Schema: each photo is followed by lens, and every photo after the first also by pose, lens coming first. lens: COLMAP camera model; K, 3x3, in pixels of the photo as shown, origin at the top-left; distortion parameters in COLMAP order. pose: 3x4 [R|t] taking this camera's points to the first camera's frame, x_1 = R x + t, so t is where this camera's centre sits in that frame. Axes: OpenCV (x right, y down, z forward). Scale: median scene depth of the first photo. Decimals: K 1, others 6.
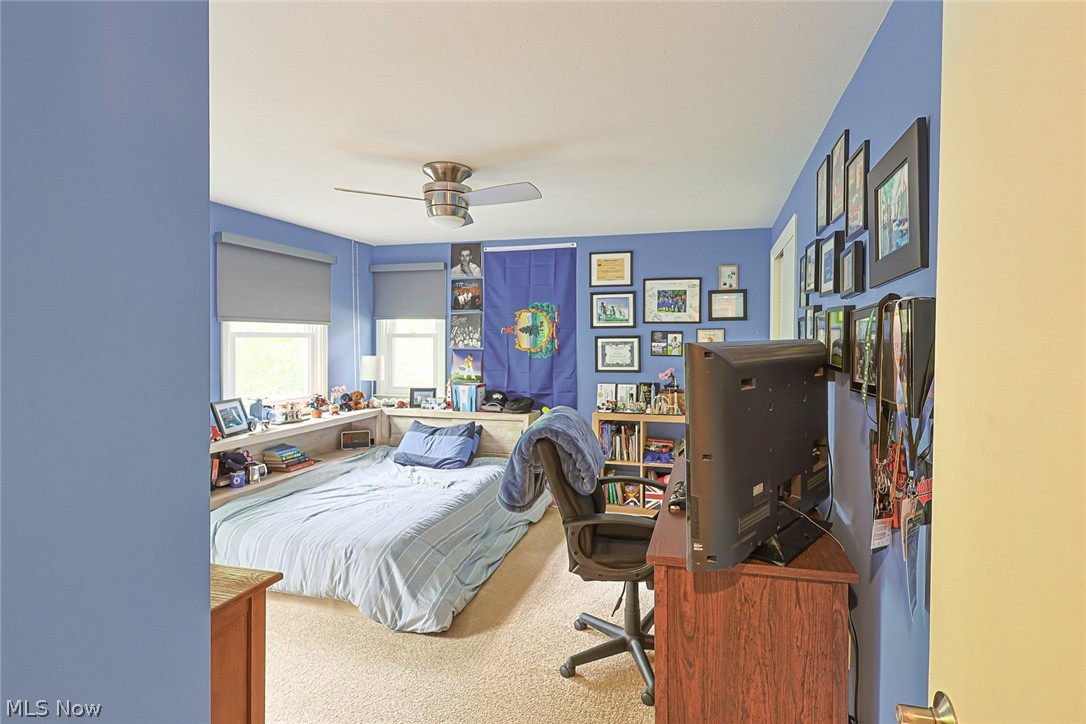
lens RADIAL K [[549.7, 0, 547.3], [0, 549.7, 350.8], [0, 0, 1]] dist [0.003287, 0.001128]
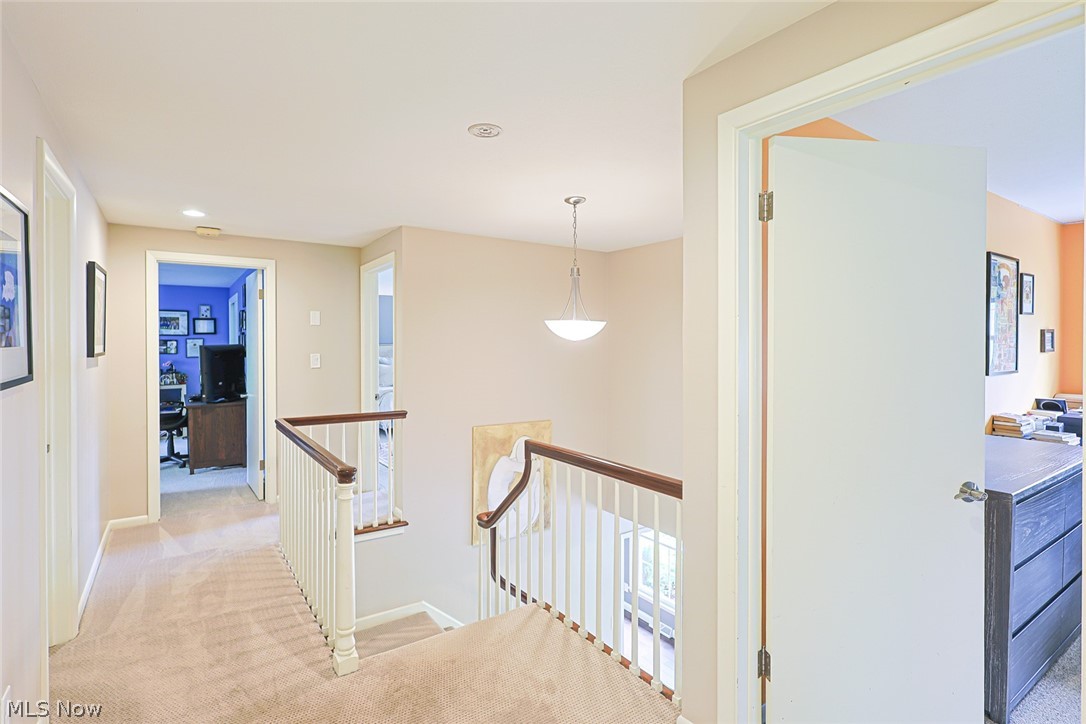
lens RADIAL K [[549.7, 0, 550.9], [0, 549.7, 355.9], [0, 0, 1]] dist [0.003287, 0.001128]
pose [[0.626164, -0.016004, 0.779527, -0.405293], [0.019236, 0.999802, 0.005074, 0.032539], [-0.779454, 0.011818, 0.626348, -1.116728]]
